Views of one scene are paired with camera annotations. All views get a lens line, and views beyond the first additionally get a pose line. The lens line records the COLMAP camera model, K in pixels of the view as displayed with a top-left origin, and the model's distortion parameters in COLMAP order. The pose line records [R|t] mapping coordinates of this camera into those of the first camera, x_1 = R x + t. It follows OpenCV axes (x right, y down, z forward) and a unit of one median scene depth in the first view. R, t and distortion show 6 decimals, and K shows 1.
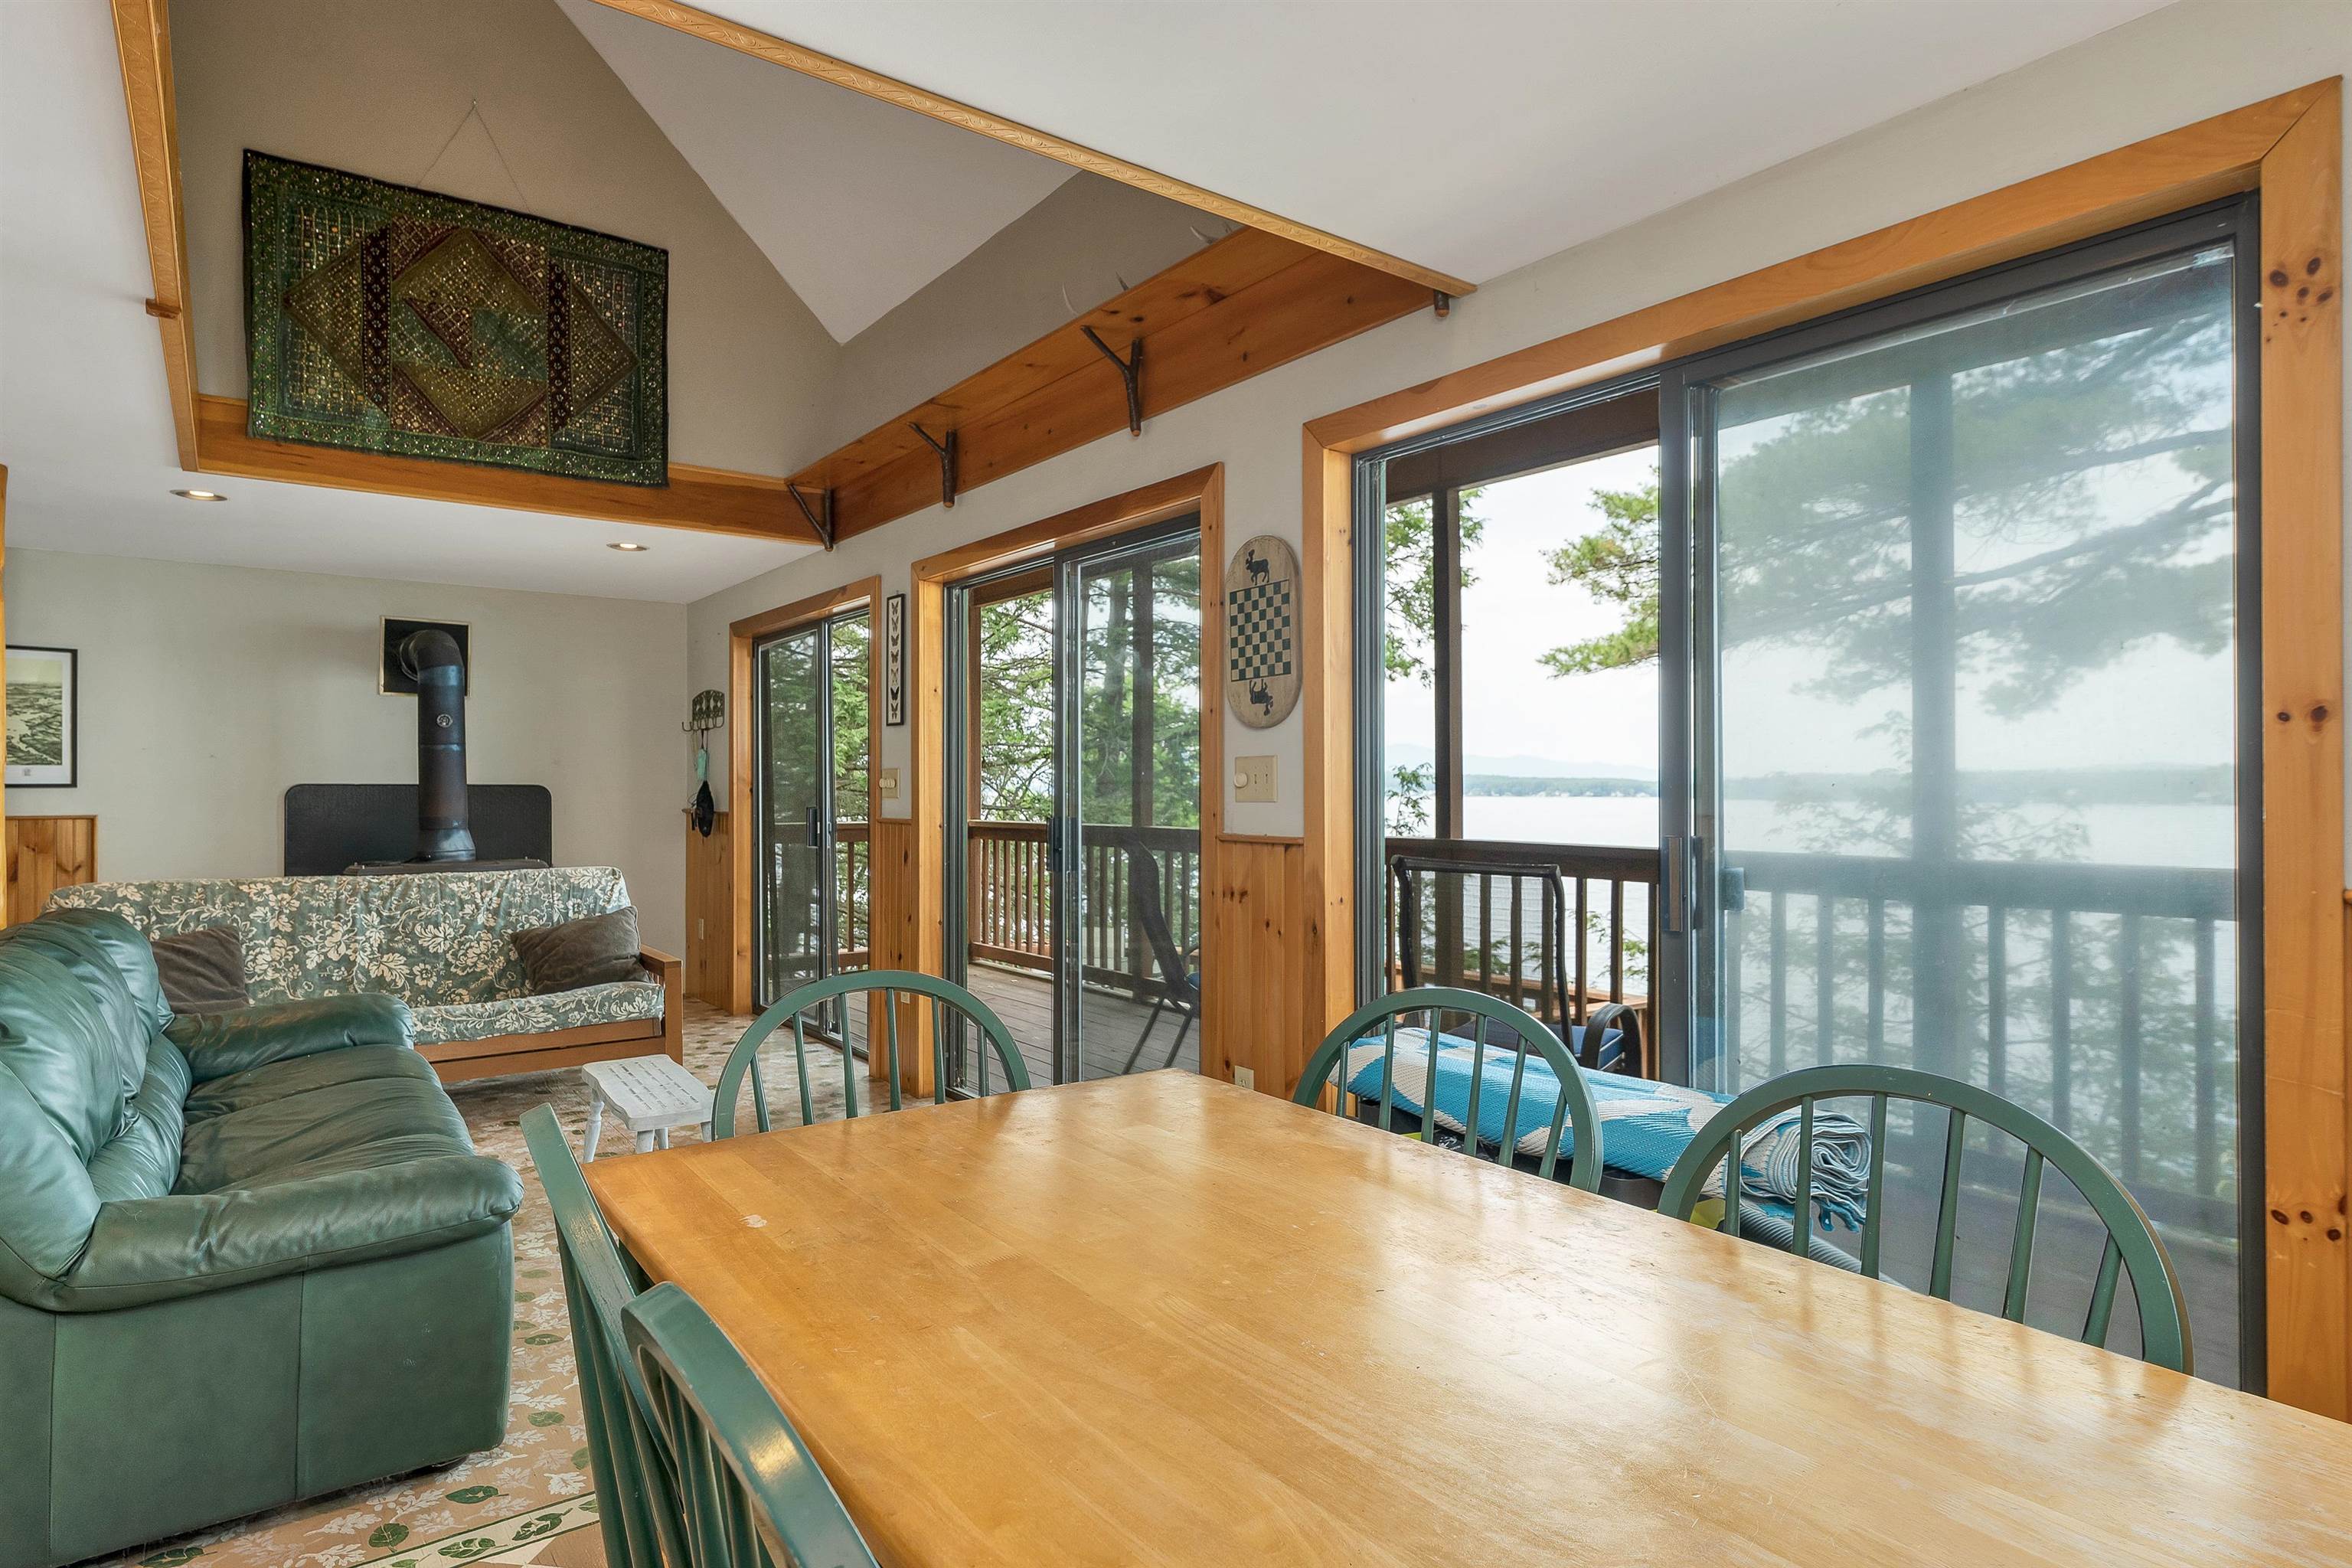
lens RADIAL K [[1269.6, 0, 1170.8], [0, 1269.6, 781.5], [0, 0, 1]] dist [0.000691, -0.001321]
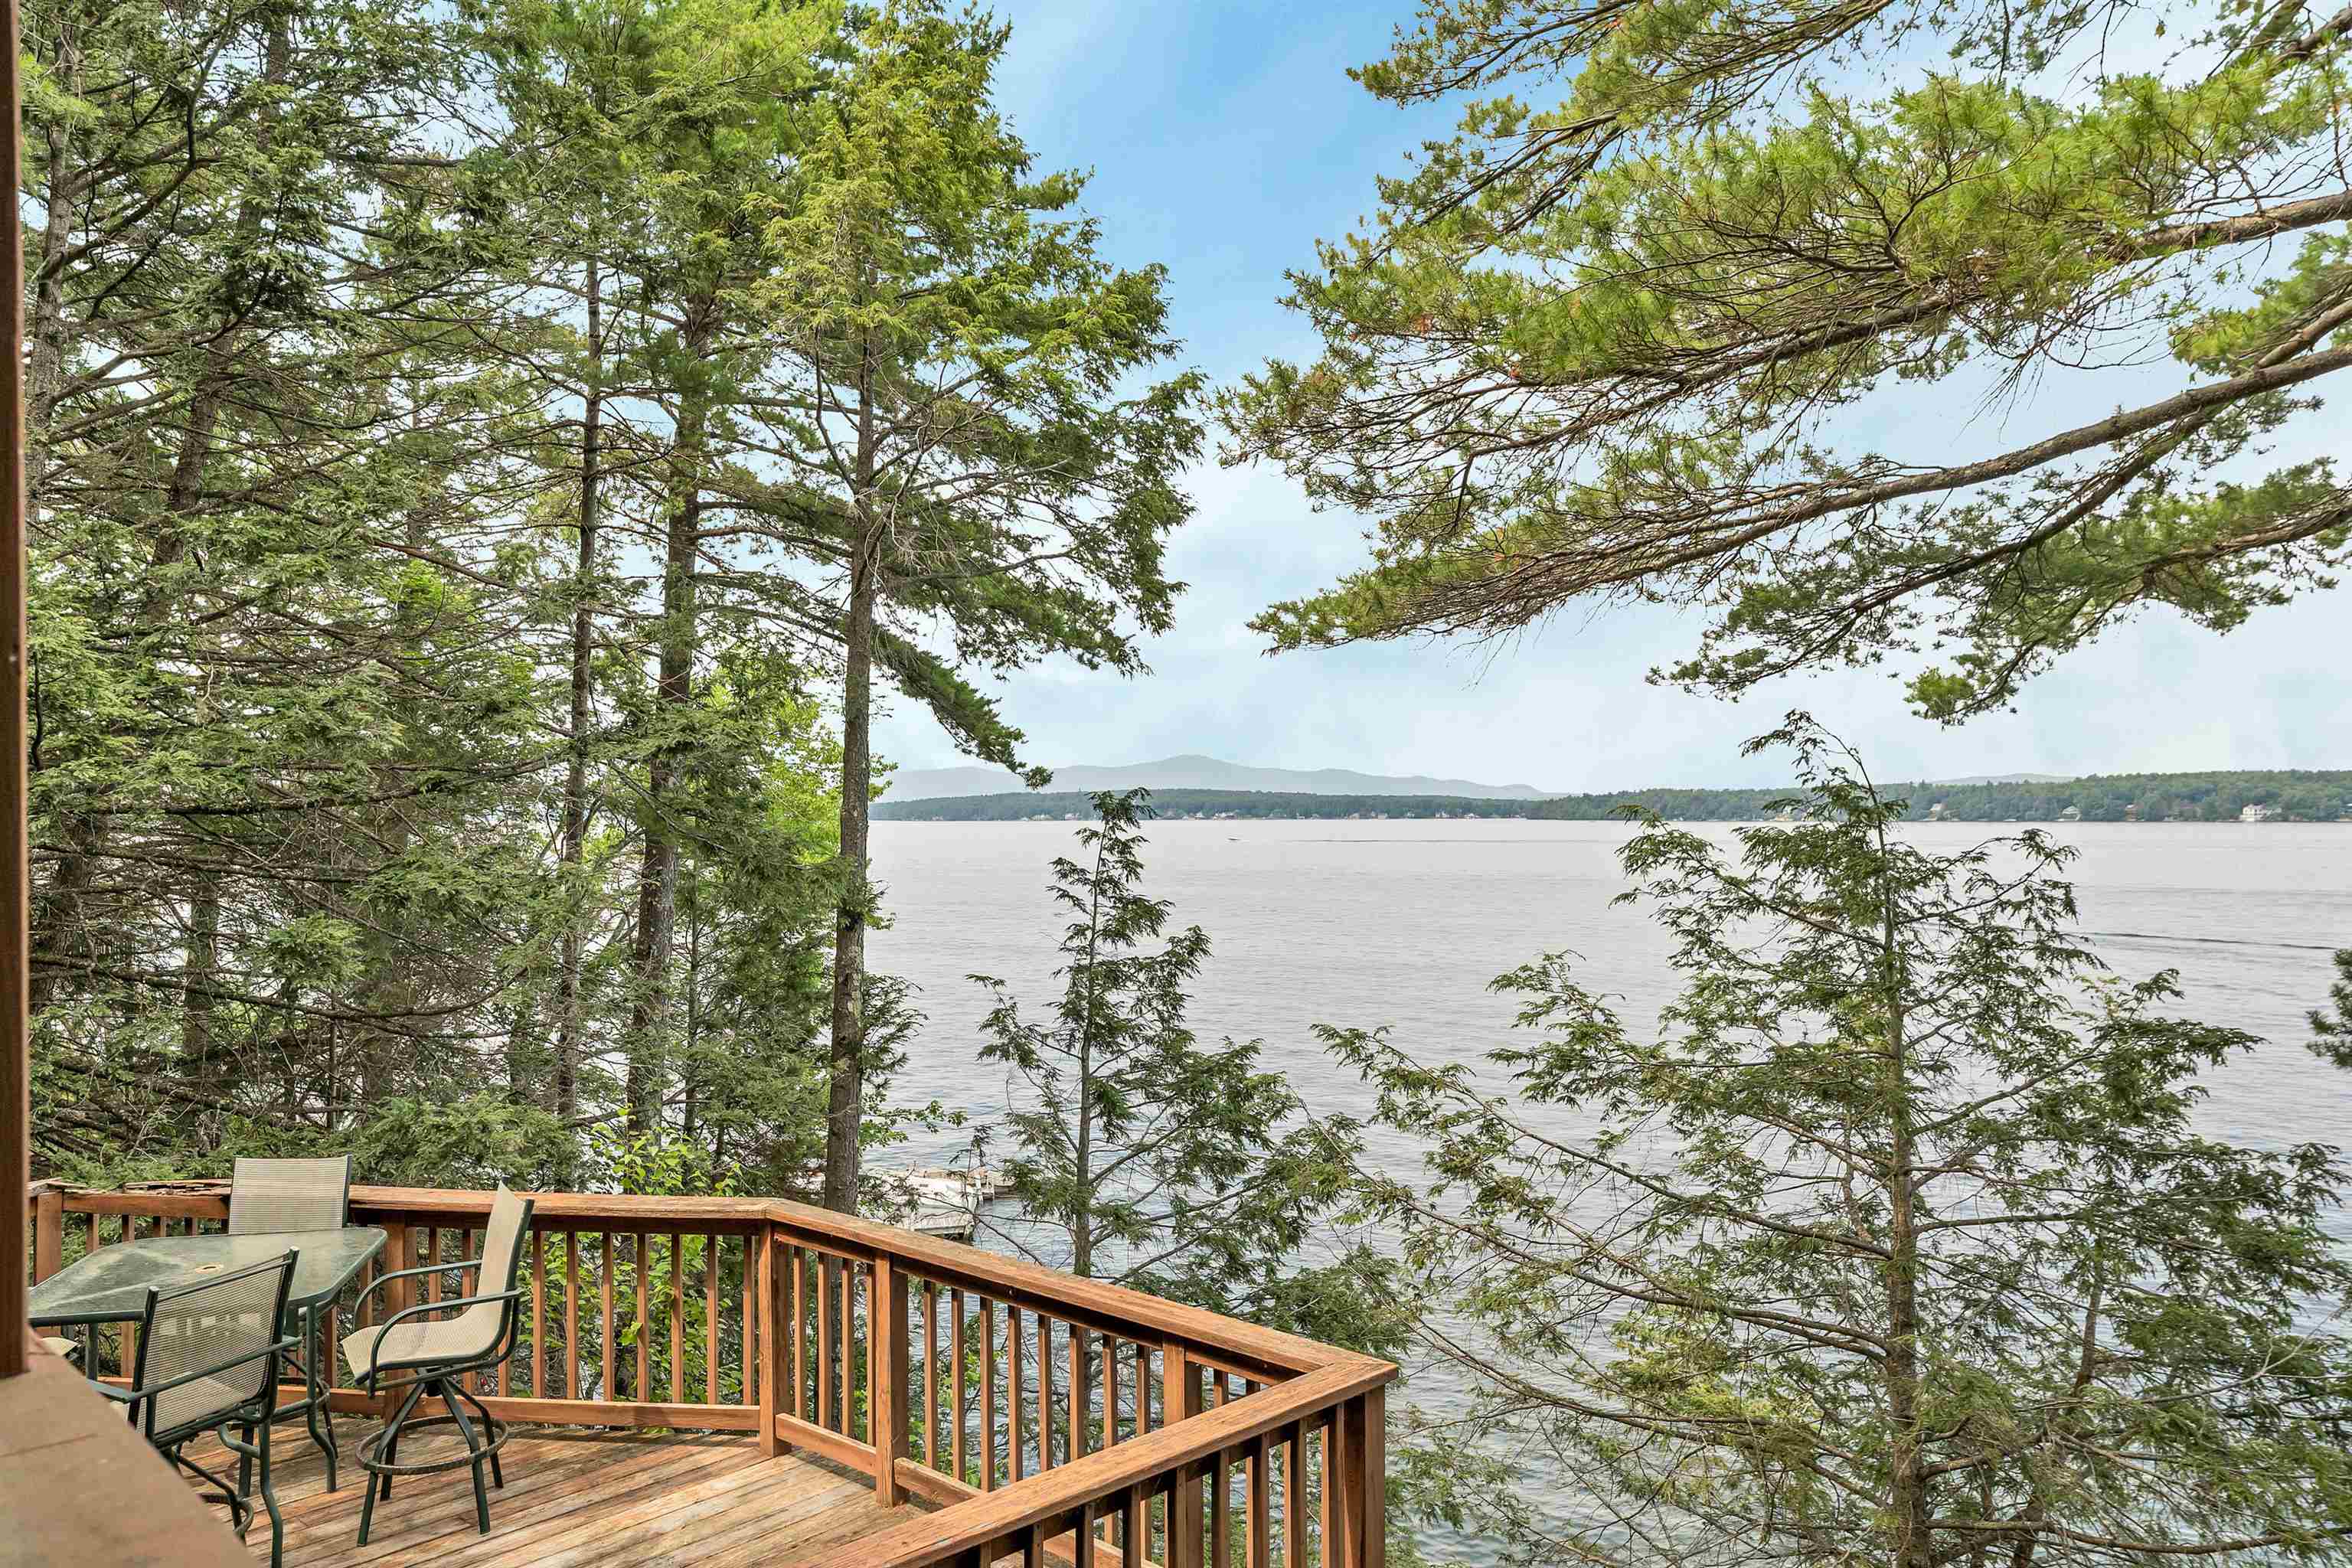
lens RADIAL K [[1586.4, 0, 1151.3], [0, 1586.4, 792.6], [0, 0, 1]] dist [0.003635, 0.001836]
pose [[0.987762, -0.006234, 0.155847, 0.379327], [0.007273, 0.999955, -0.006098, -0.035604], [-0.155802, 0.007157, 0.987762, 0.811342]]
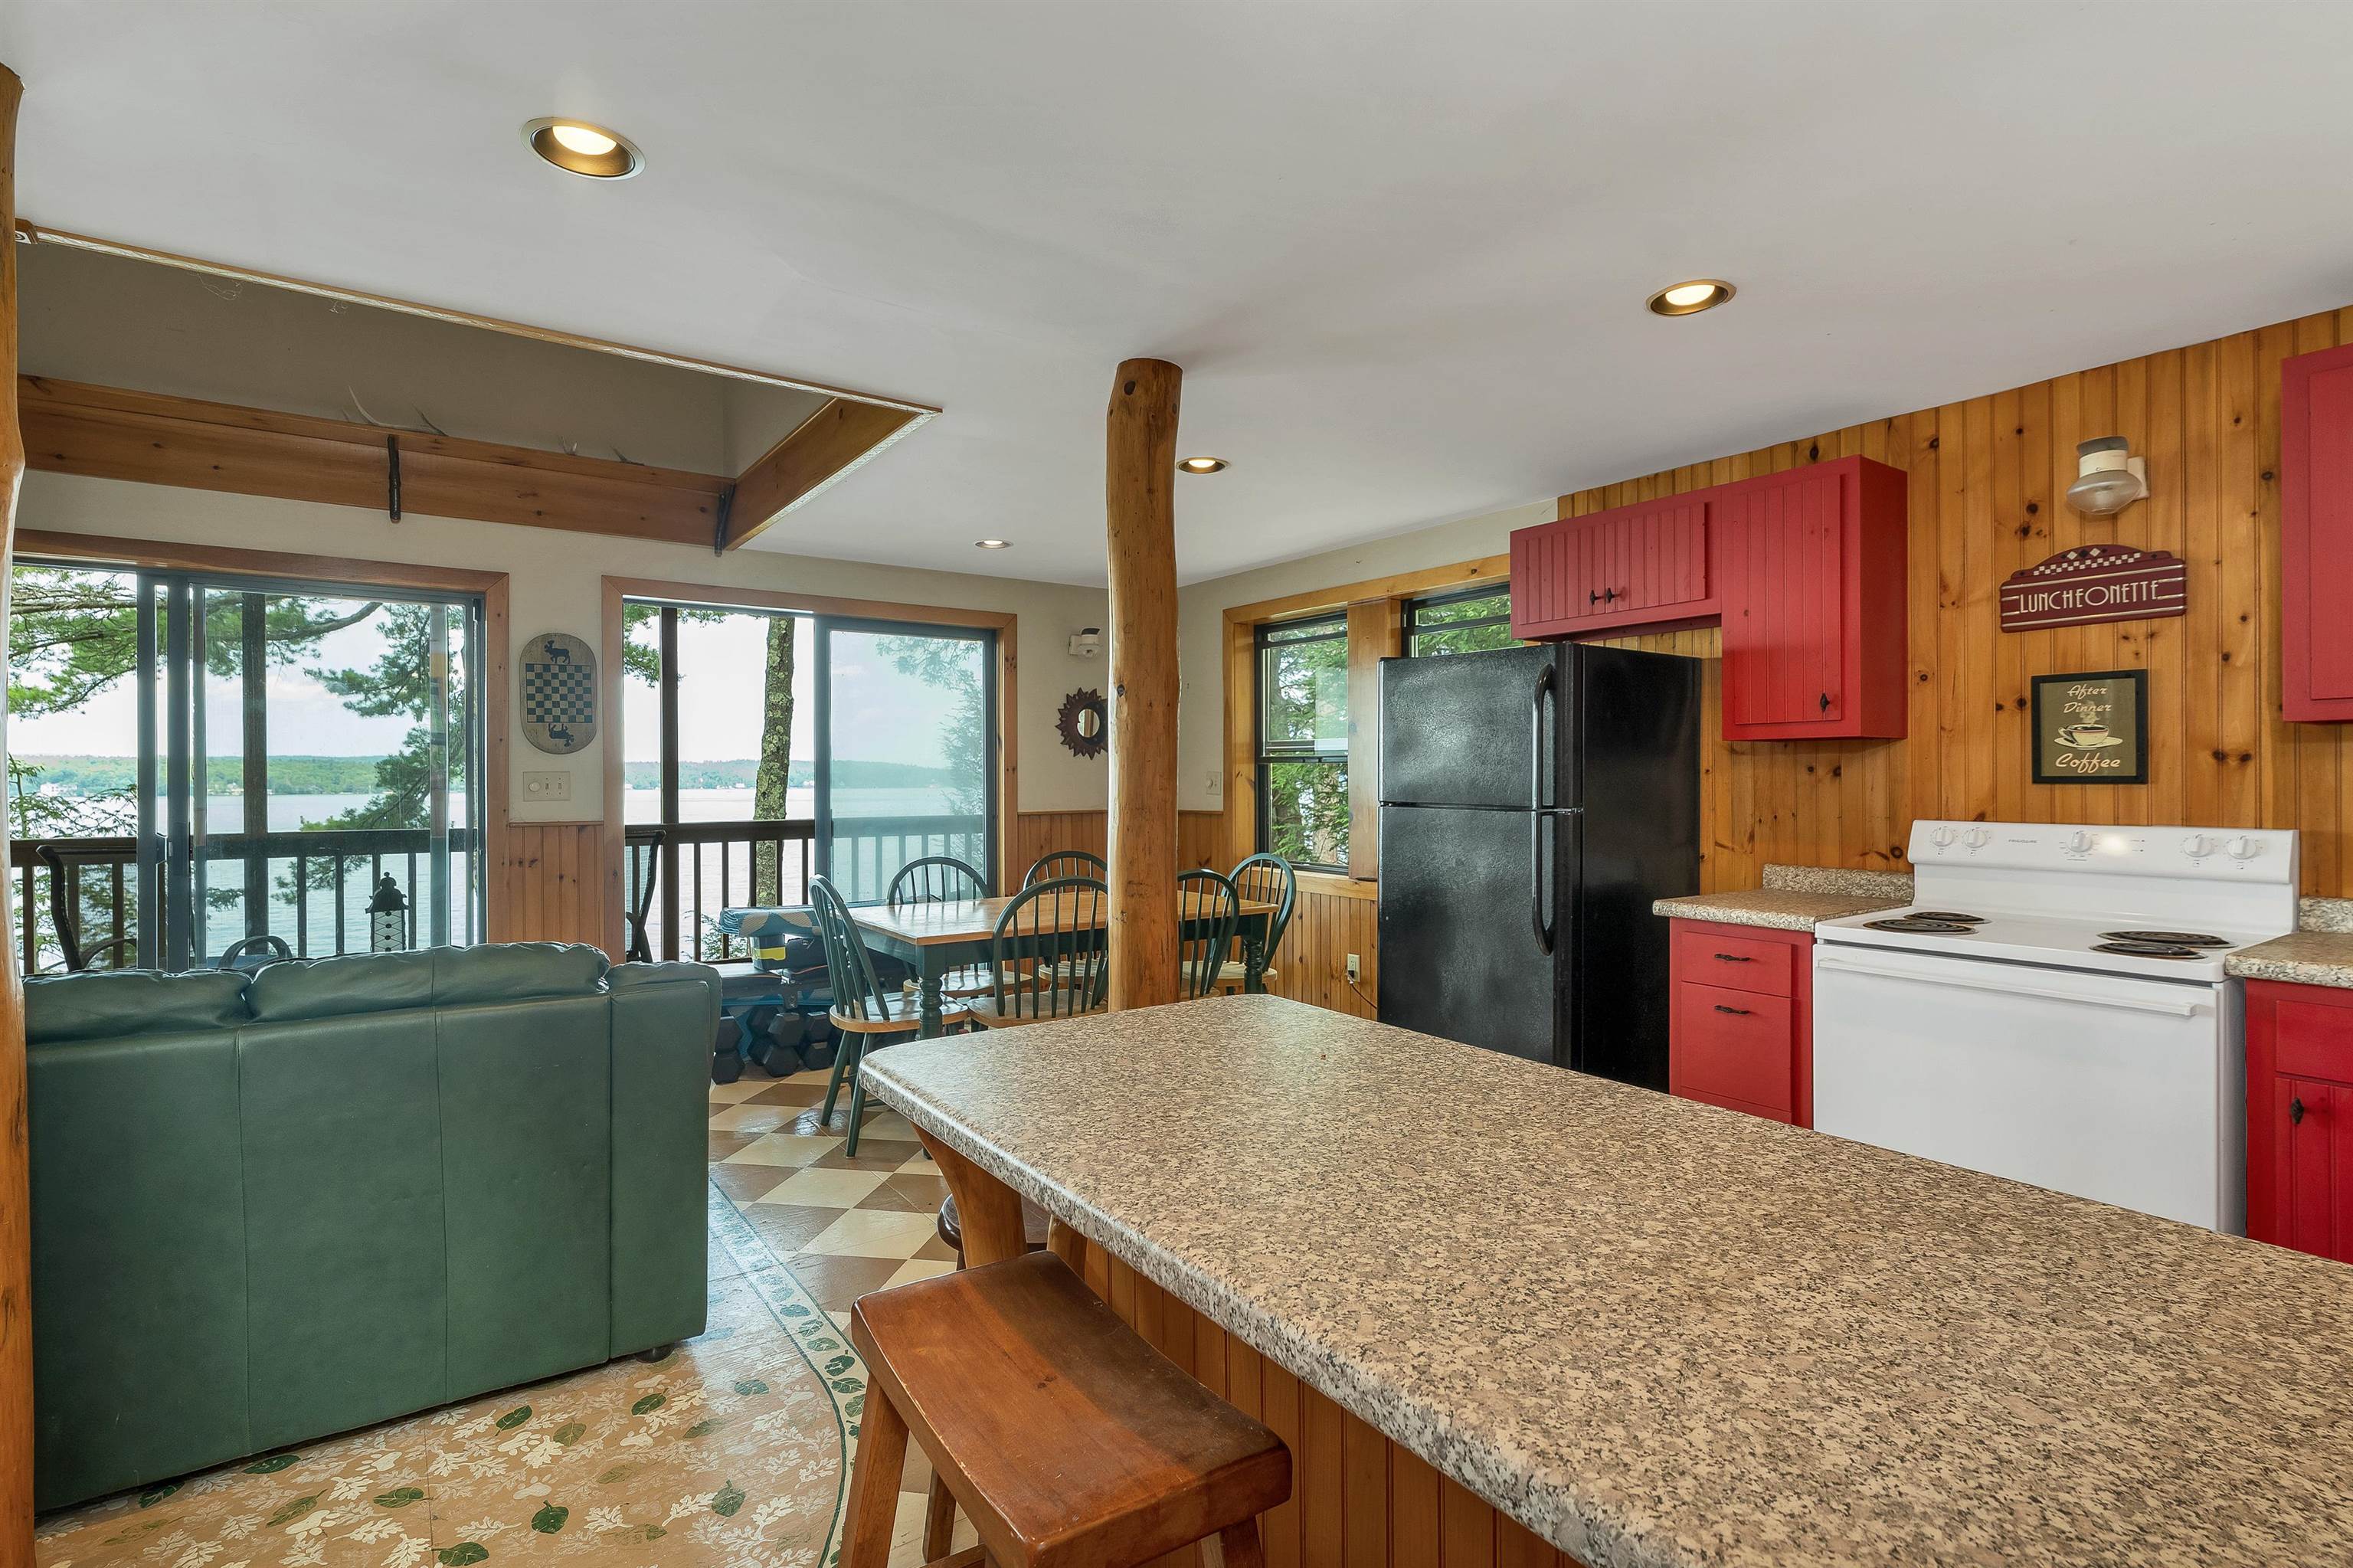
lens RADIAL K [[1120.4, 0, 1176.2], [0, 1120.4, 780.9], [0, 0, 1]] dist [0.003641, -0.000085]
pose [[0.022791, -0.003309, 0.999735, -0.866755], [-0.002090, 0.999992, 0.003357, -0.009882], [-0.999738, -0.002166, 0.022784, 0.130271]]
